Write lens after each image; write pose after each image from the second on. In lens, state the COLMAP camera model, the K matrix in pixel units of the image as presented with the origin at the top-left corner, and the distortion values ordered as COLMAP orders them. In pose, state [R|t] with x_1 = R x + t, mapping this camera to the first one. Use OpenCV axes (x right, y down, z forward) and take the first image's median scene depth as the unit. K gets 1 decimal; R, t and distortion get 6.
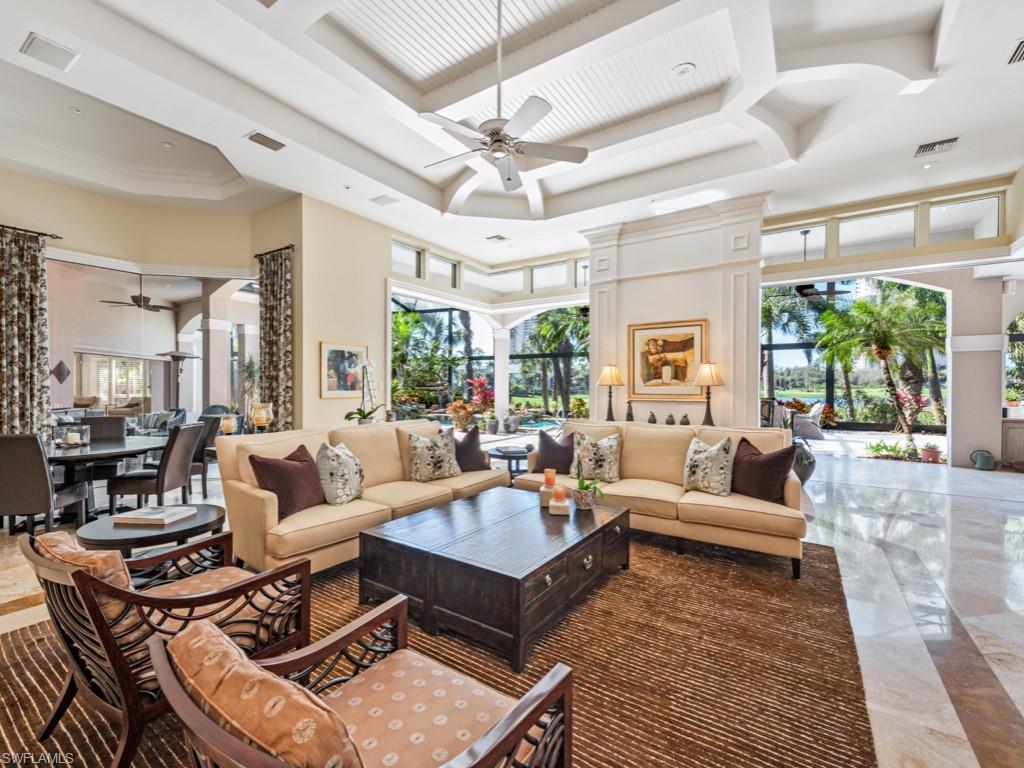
lens RADIAL K [[449.3, 0, 513.7], [0, 449.3, 385.7], [0, 0, 1]] dist [0.002130, -0.000253]
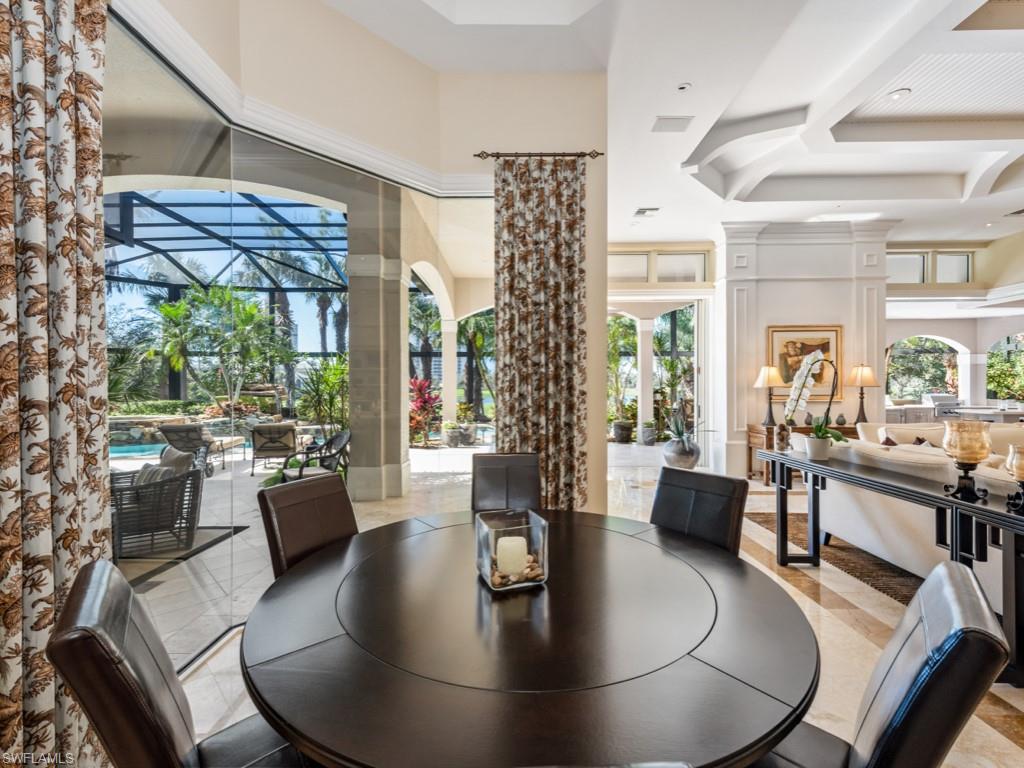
lens RADIAL K [[449.3, 0, 508.8], [0, 449.3, 385.3], [0, 0, 1]] dist [0.002130, -0.000253]
pose [[0.843564, 0.000701, 0.537027, -0.786498], [0.004289, 0.999958, -0.008042, 0.001332], [-0.537011, 0.009087, 0.843526, 0.487641]]
